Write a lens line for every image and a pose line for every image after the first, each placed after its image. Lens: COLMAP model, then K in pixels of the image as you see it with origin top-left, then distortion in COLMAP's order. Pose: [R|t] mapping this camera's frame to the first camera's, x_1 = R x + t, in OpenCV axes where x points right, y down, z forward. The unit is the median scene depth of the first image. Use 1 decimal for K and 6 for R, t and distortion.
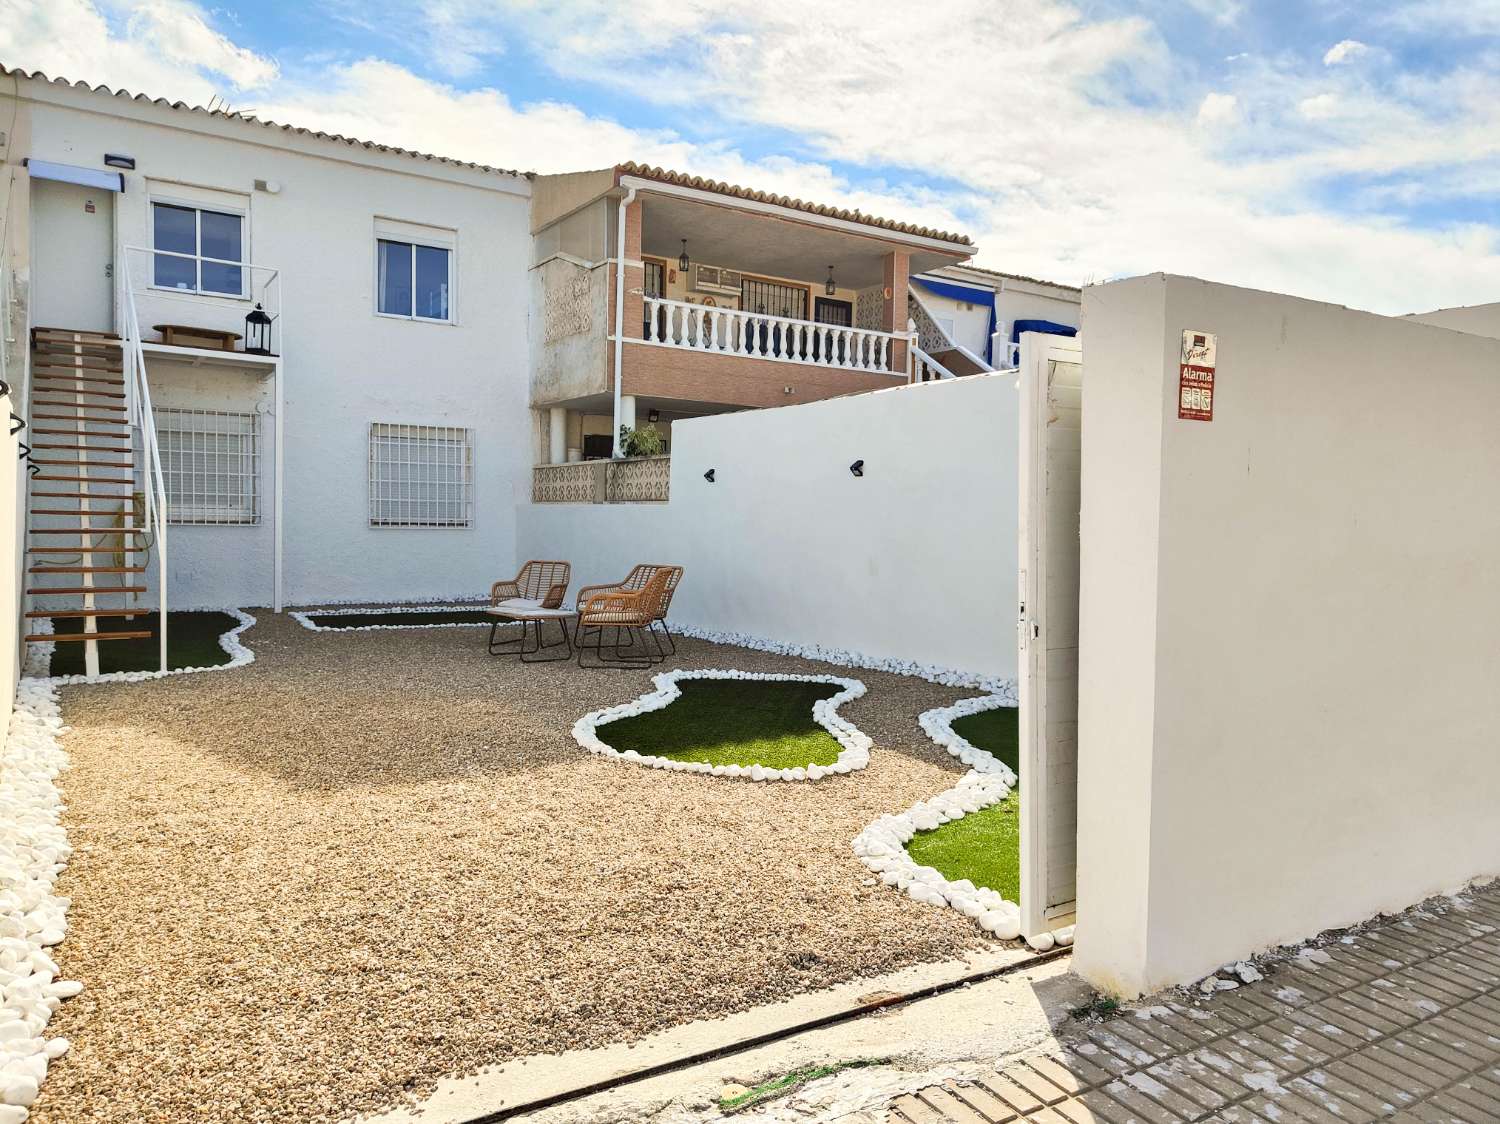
lens RADIAL K [[1074.3, 0, 761.4], [0, 1074.3, 553.3], [0, 0, 1]] dist [0.020326, -0.005036]
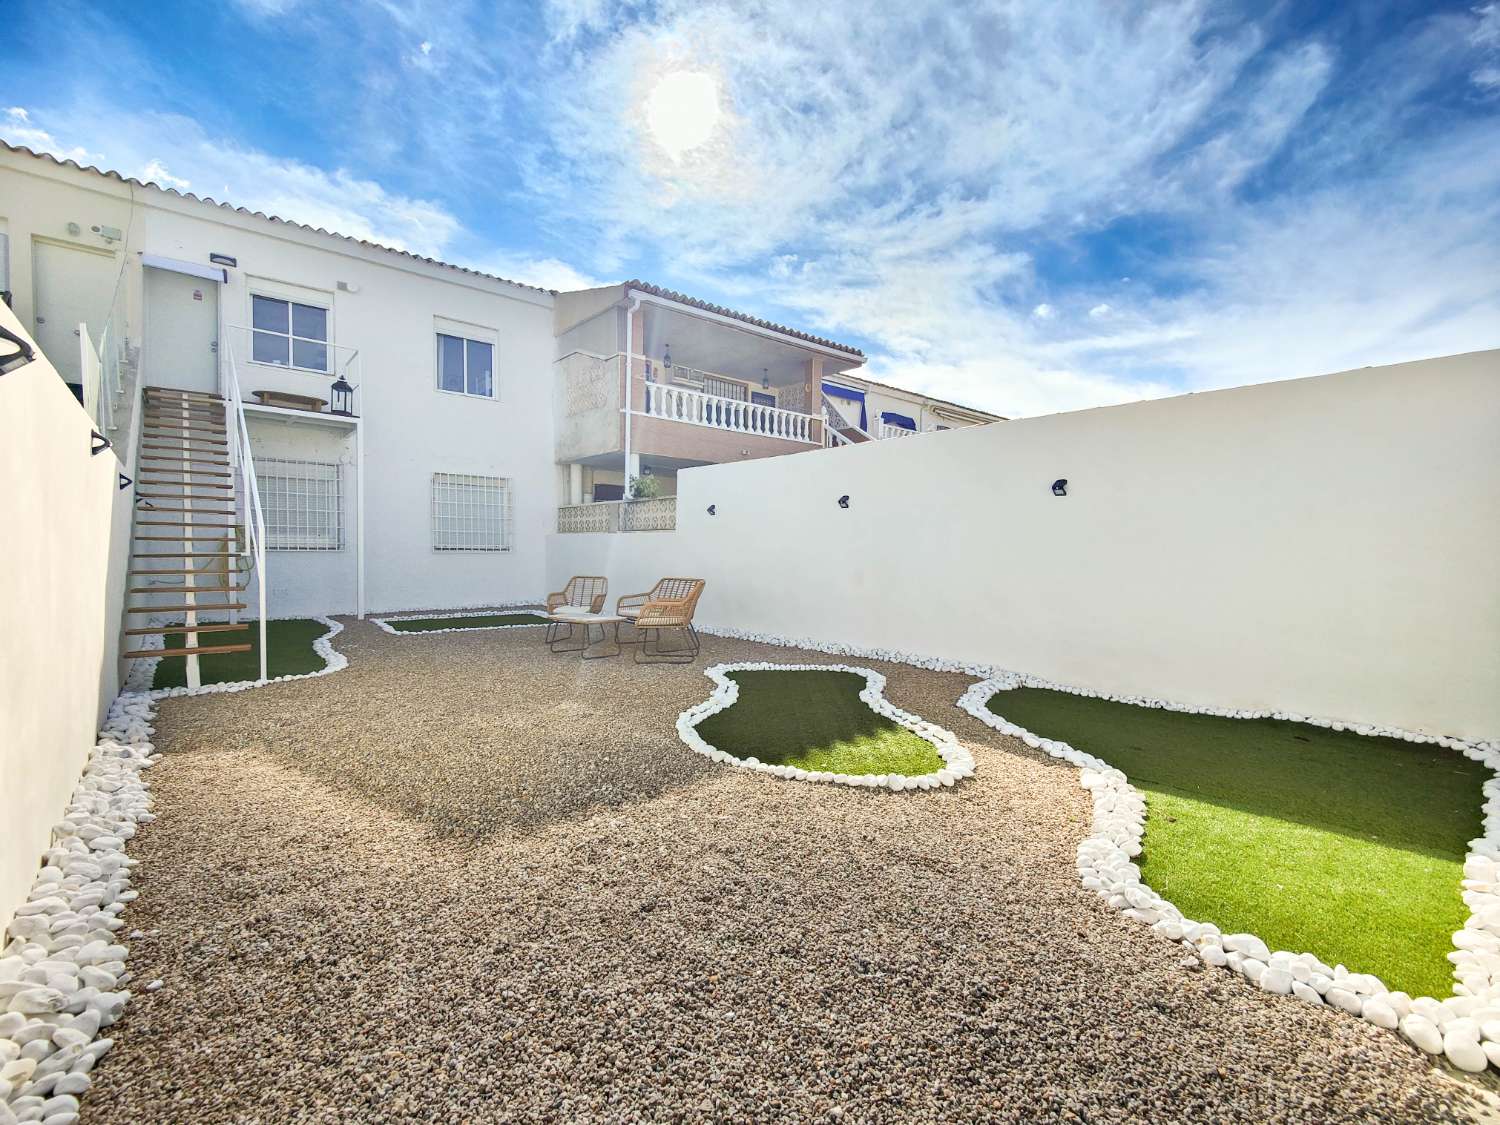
lens RADIAL K [[667.4, 0, 762.0], [0, 667.4, 567.0], [0, 0, 1]] dist [0.021109, -0.018662]
pose [[0.990970, -0.010312, 0.133686, -0.081948], [0.010591, 0.999943, -0.001383, -0.000370], [-0.133664, 0.002786, 0.991023, 0.148382]]
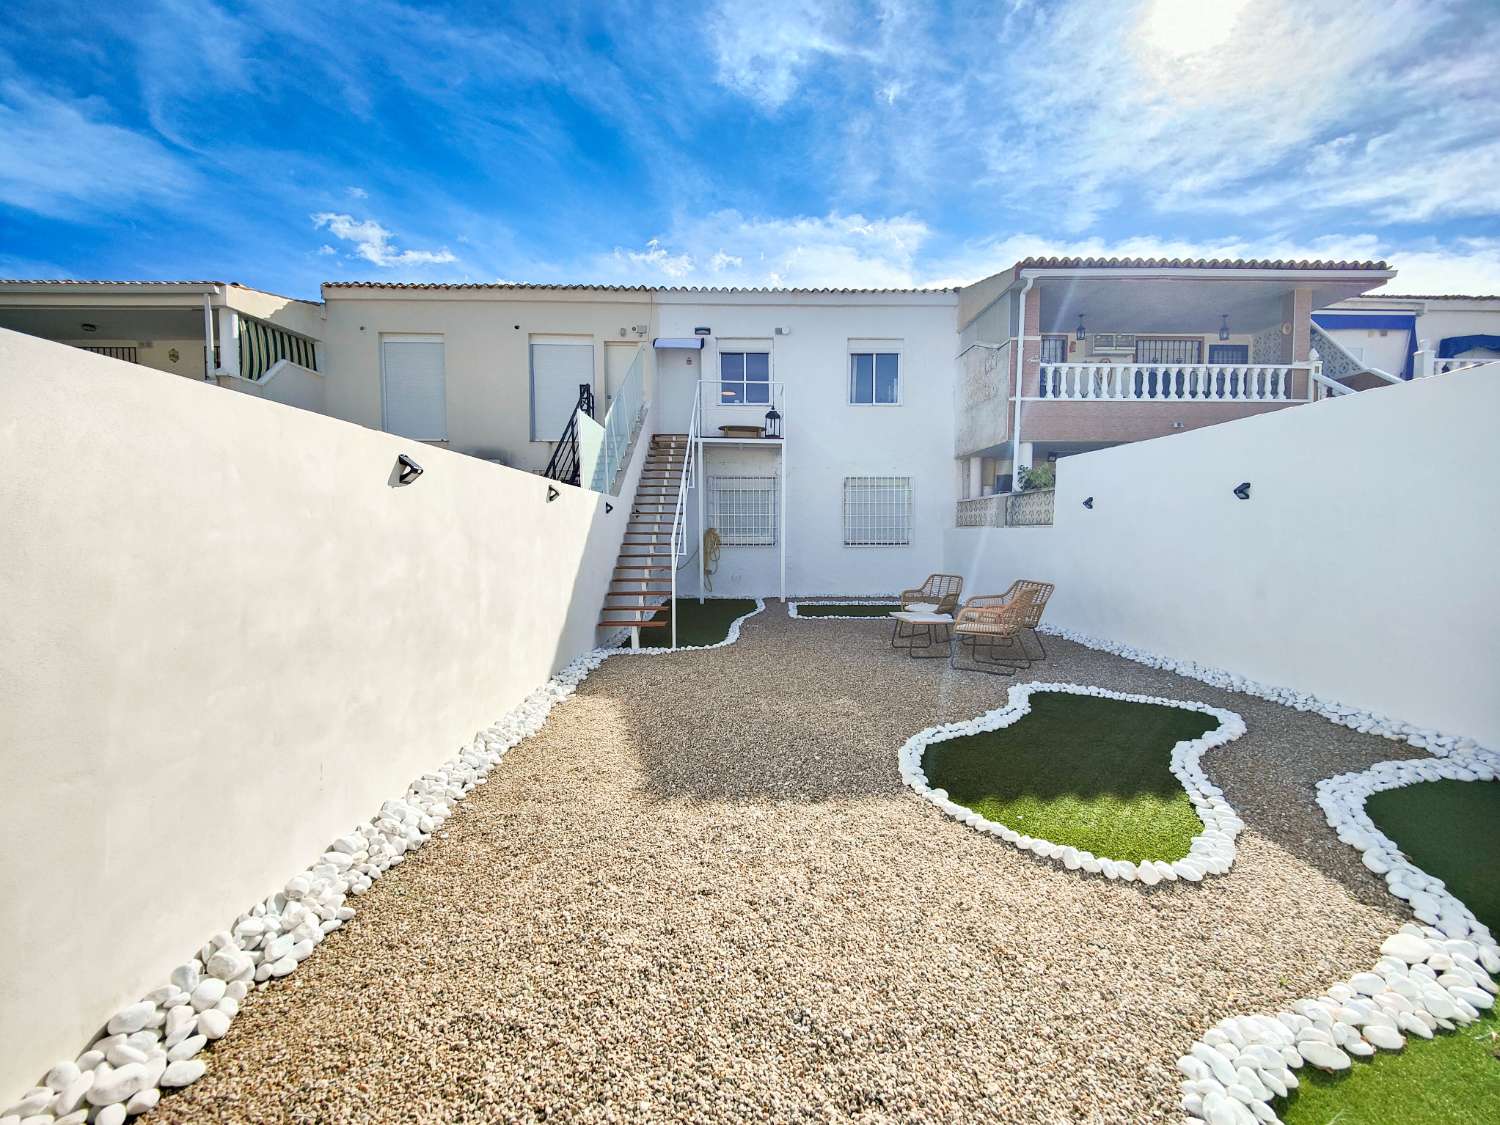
lens RADIAL K [[659.0, 0, 753.2], [0, 659.0, 567.0], [0, 0, 1]] dist [0.019897, -0.015424]
pose [[0.845932, 0.009454, -0.533207, 0.023757], [0.001605, 0.999793, 0.020274, -0.015219], [0.533289, -0.018007, 0.845742, 0.162077]]
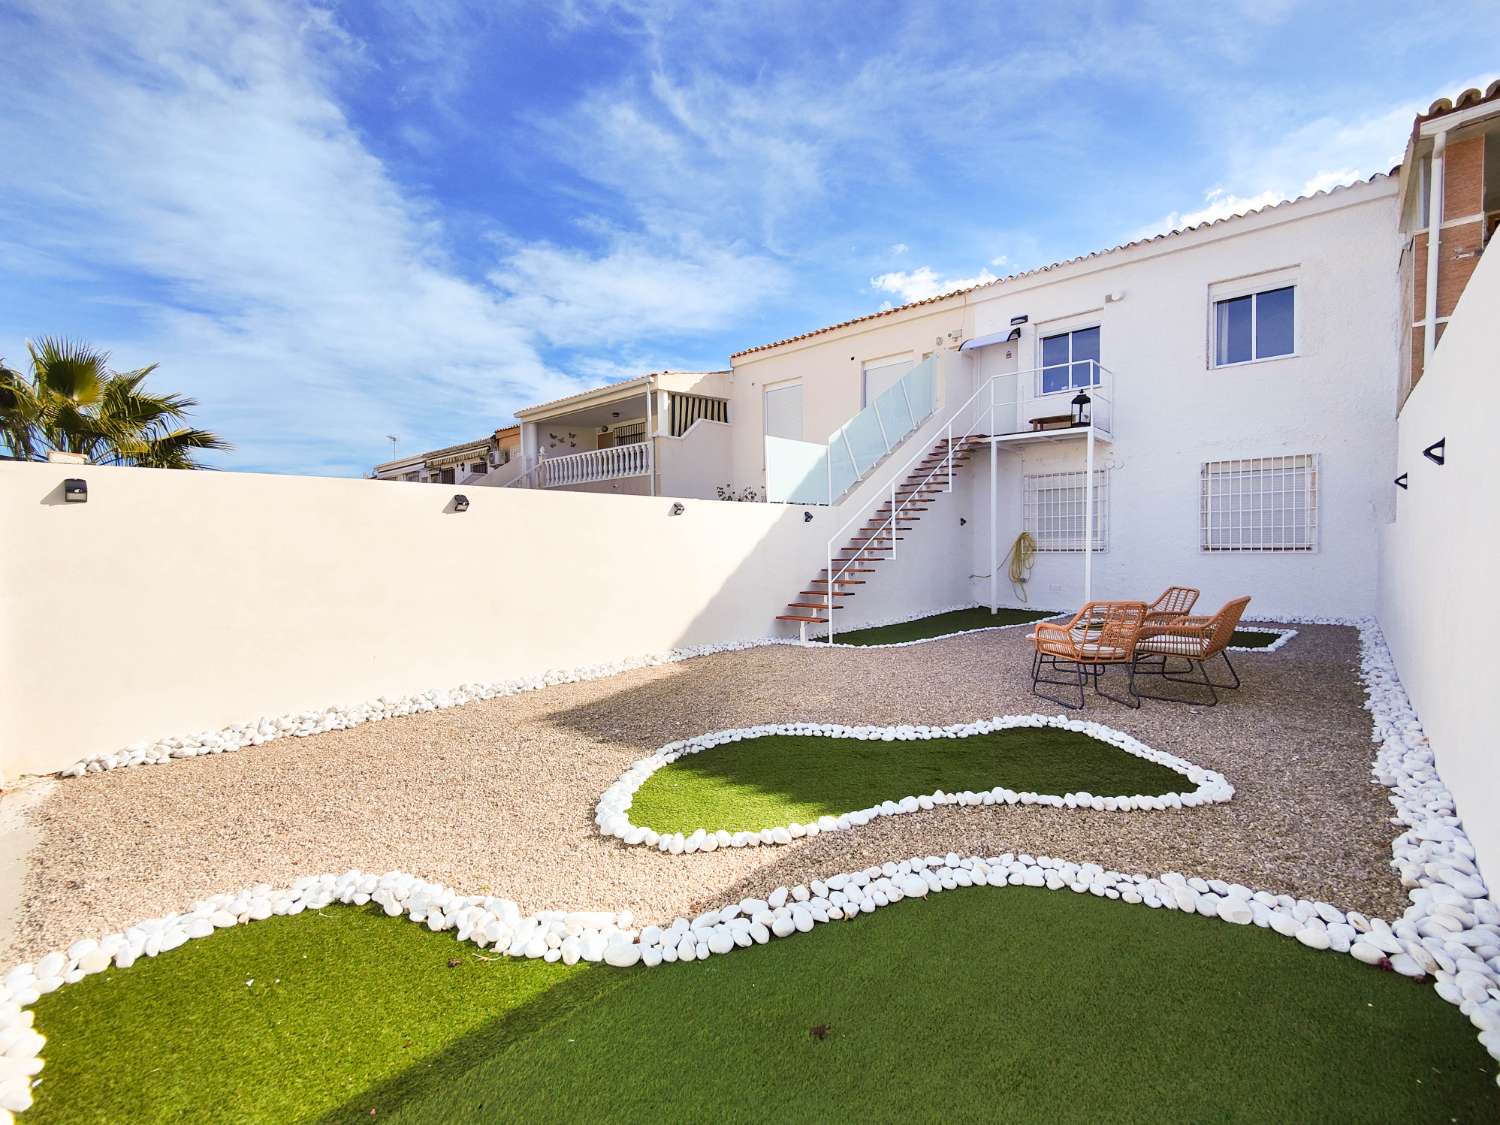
lens RADIAL K [[660.4, 0, 732.1], [0, 660.4, 572.1], [0, 0, 1]] dist [-0.014185, -0.004241]
pose [[0.215018, 0.017862, -0.976447, 0.242111], [-0.012618, 0.999800, 0.015510, -0.007901], [0.976529, 0.008986, 0.215201, 0.383692]]
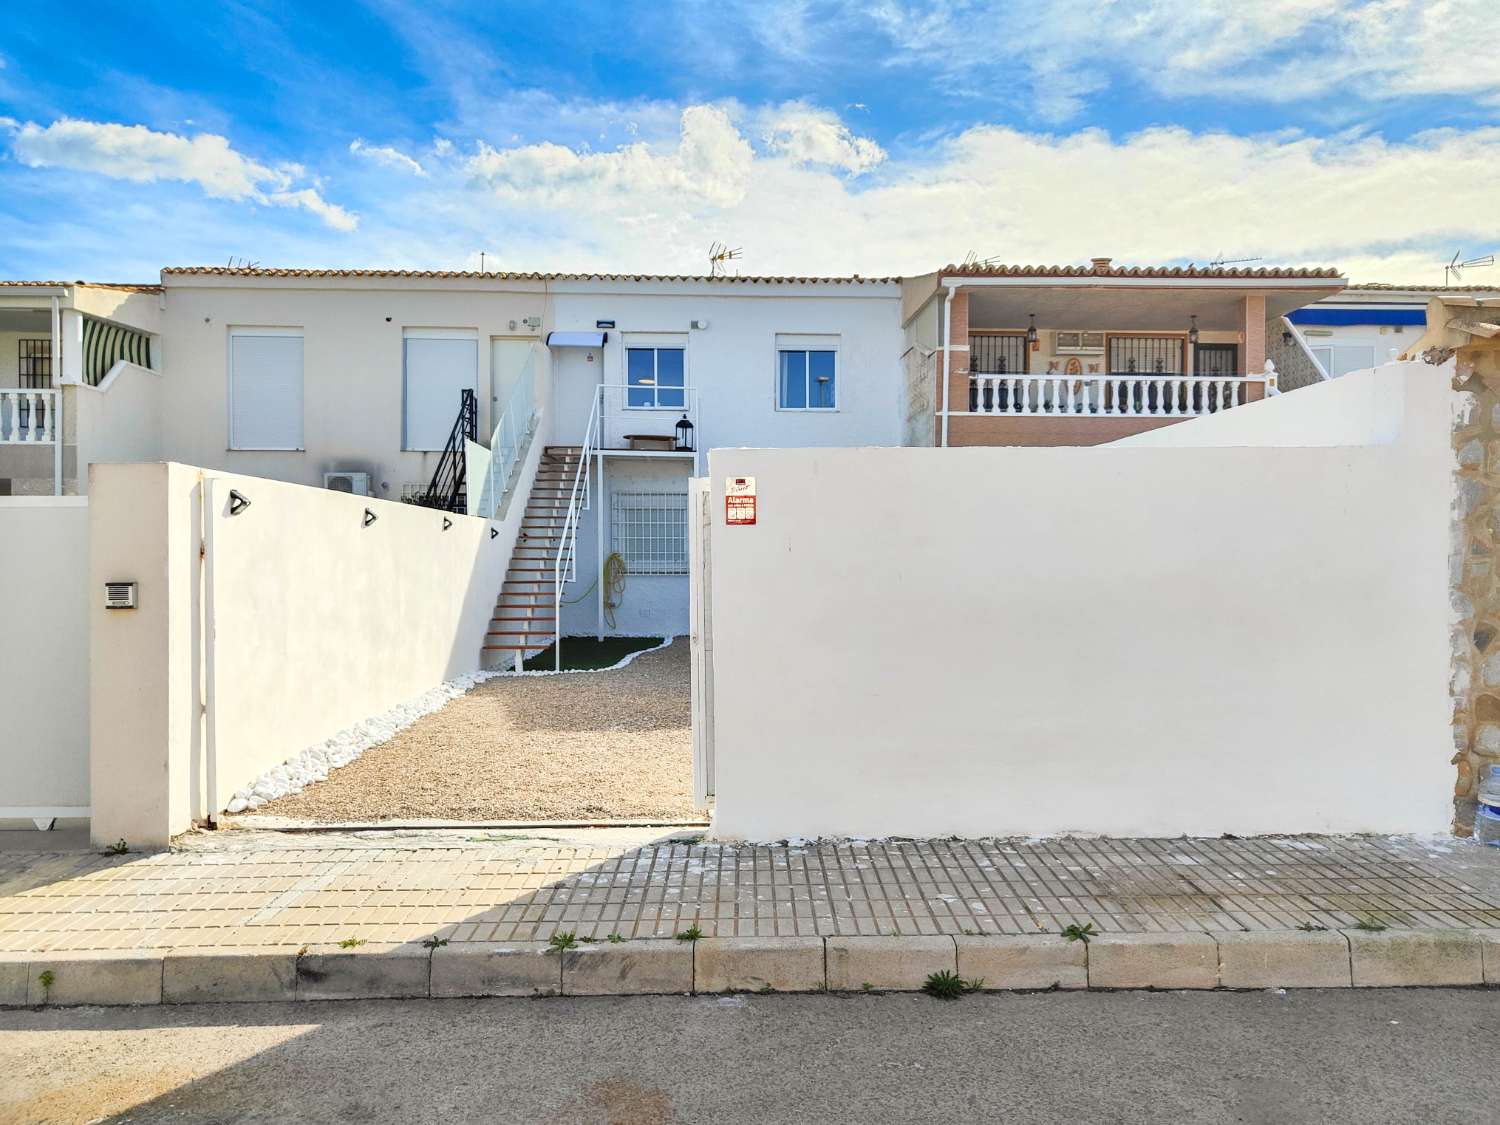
lens RADIAL K [[1073.5, 0, 750.0], [0, 1073.5, 562.5], [0, 0, 1]] dist [0.012542, -0.001797]
pose [[0.858145, -0.015361, -0.513178, 0.294125], [0.000019, 0.999553, -0.029888, -0.001247], [0.513408, 0.025638, 0.857762, -0.119319]]
